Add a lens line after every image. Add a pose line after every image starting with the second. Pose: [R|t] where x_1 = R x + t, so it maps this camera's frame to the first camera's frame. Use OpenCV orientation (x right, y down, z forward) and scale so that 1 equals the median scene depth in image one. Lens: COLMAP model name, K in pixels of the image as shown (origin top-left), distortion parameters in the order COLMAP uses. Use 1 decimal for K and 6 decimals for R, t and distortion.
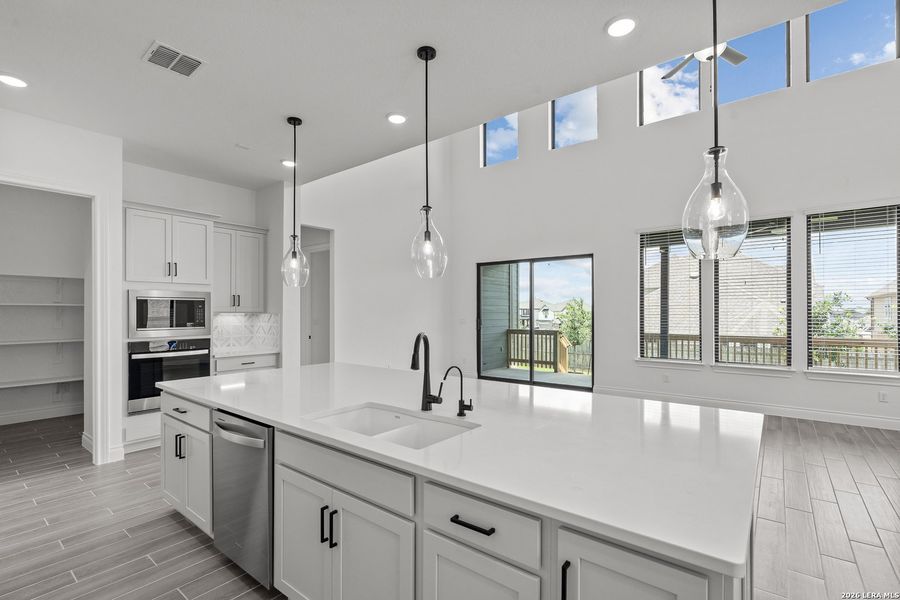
lens RADIAL K [[419.9, 0, 445.1], [0, 419.9, 306.4], [0, 0, 1]] dist [-0.011569, 0.004590]
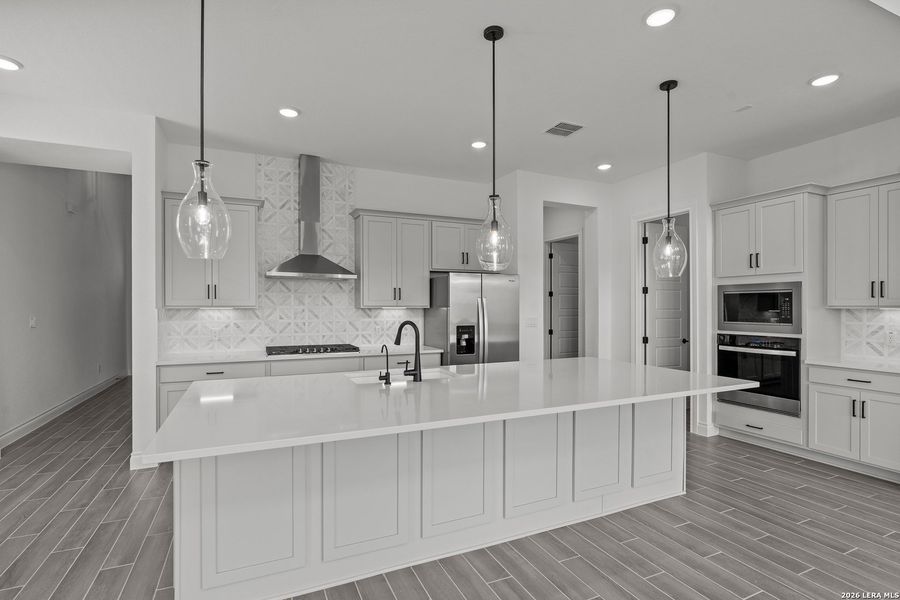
lens RADIAL K [[429.5, 0, 441.3], [0, 429.5, 308.0], [0, 0, 1]] dist [-0.010727, 0.002069]
pose [[-0.454757, 0.006319, -0.890593, 0.486622], [0.010093, 0.999947, 0.001941, 0.008483], [0.890558, -0.008106, -0.454797, 0.750100]]
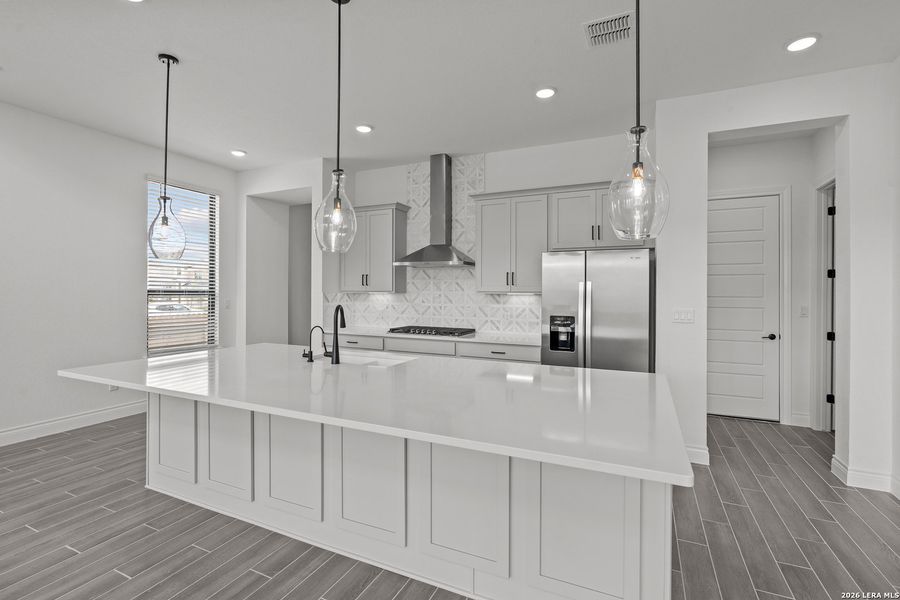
lens RADIAL K [[419.9, 0, 452.9], [0, 419.9, 287.5], [0, 0, 1]] dist [-0.011569, 0.004590]
pose [[-0.970072, -0.005049, -0.242766, -0.040196], [-0.000410, 0.999816, -0.019158, 0.013452], [0.242818, -0.018486, -0.969896, 1.071279]]
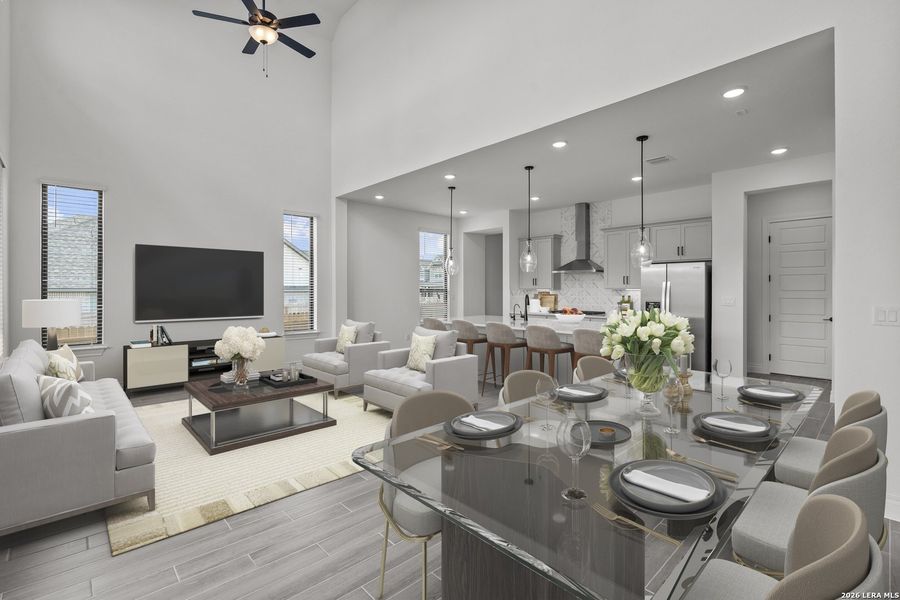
lens RADIAL K [[419.9, 0, 450.9], [0, 419.9, 291.6], [0, 0, 1]] dist [-0.011569, 0.004590]
pose [[-0.991019, 0.002722, 0.133693, 0.034043], [0.001708, 0.999969, -0.007702, 0.028082], [-0.133710, -0.007405, -0.990993, 1.790892]]
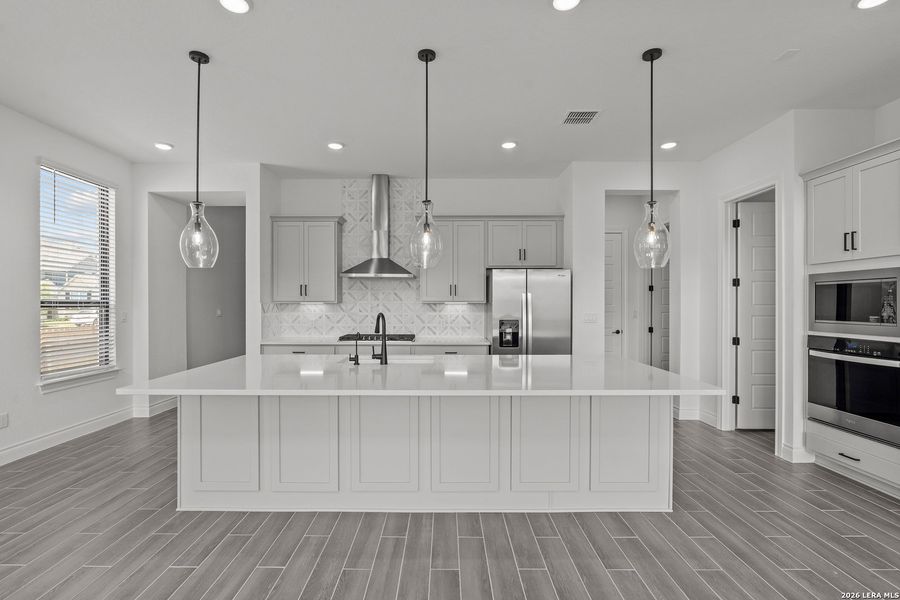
lens RADIAL K [[419.9, 0, 445.6], [0, 419.9, 304.1], [0, 0, 1]] dist [-0.011569, 0.004590]
pose [[-0.779576, 0.004288, -0.626293, 0.322988], [0.008052, 0.999963, -0.003176, 0.016032], [0.626256, -0.007519, -0.779581, 1.043288]]
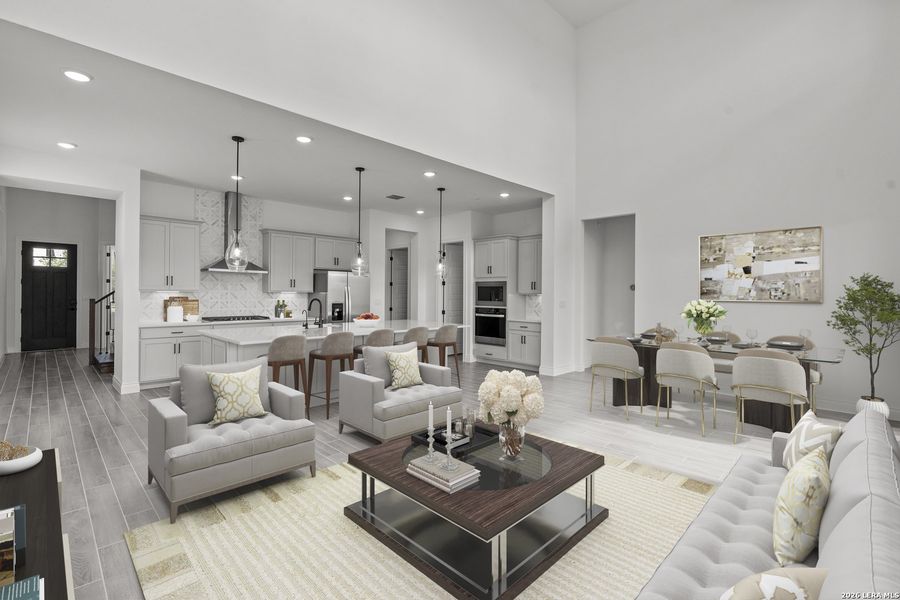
lens RADIAL K [[419.9, 0, 449.4], [0, 419.9, 290.9], [0, 0, 1]] dist [-0.011569, 0.004590]
pose [[-0.105747, -0.002574, -0.994390, 1.134908], [0.001209, 0.999996, -0.002717, 0.009221], [0.994392, -0.001489, -0.105744, 0.945546]]
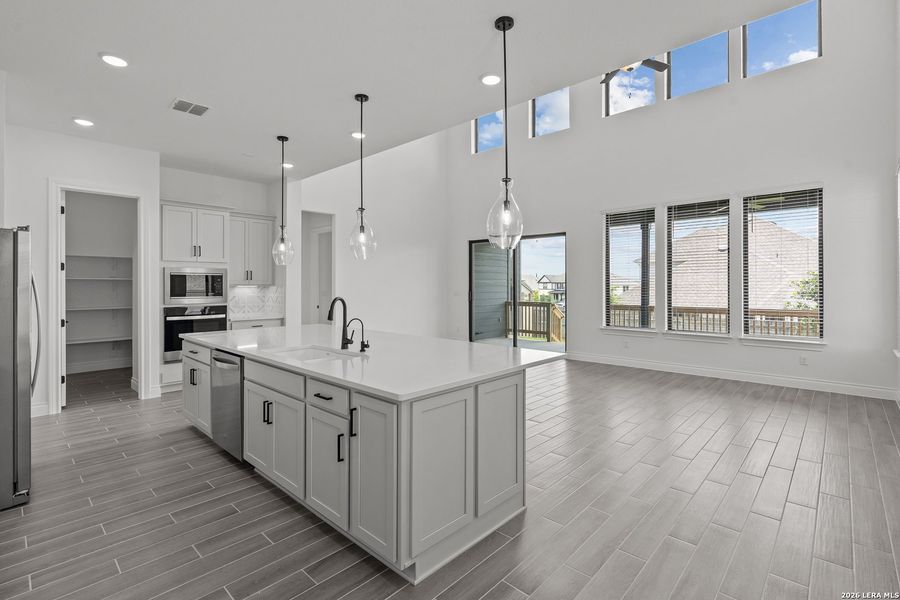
lens RADIAL K [[419.9, 0, 444.9], [0, 419.9, 279.8], [0, 0, 1]] dist [-0.011569, 0.004590]
pose [[0.997129, -0.000867, -0.075712, 0.186352], [0.000801, 0.999999, -0.000901, 0.001131], [0.075712, 0.000838, 0.997129, -0.204168]]
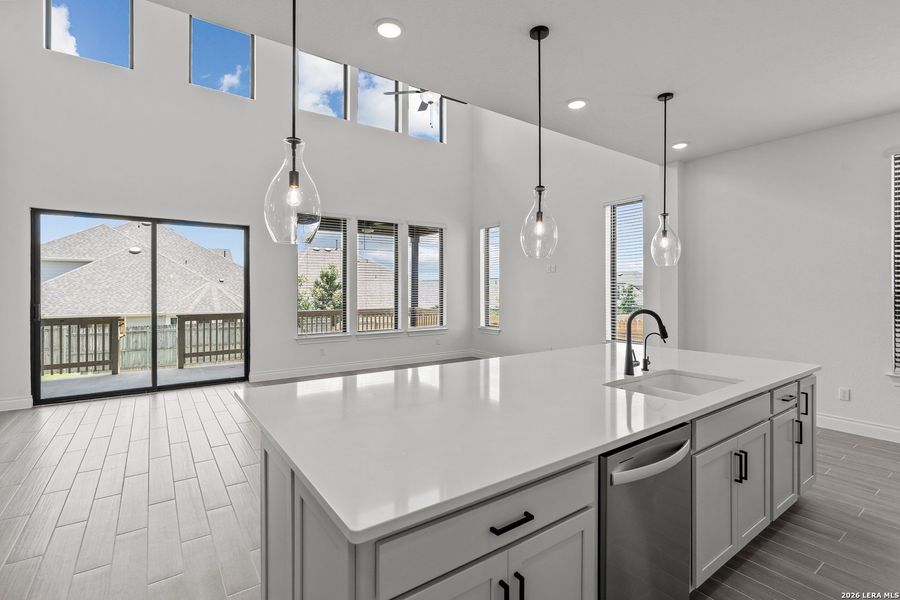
lens RADIAL K [[419.9, 0, 454.0], [0, 419.9, 295.2], [0, 0, 1]] dist [-0.011569, 0.004590]
pose [[0.265158, -0.011646, 0.964135, -0.581217], [-0.012164, 0.999807, 0.015422, 0.003777], [-0.964128, -0.015817, 0.264965, 0.508730]]
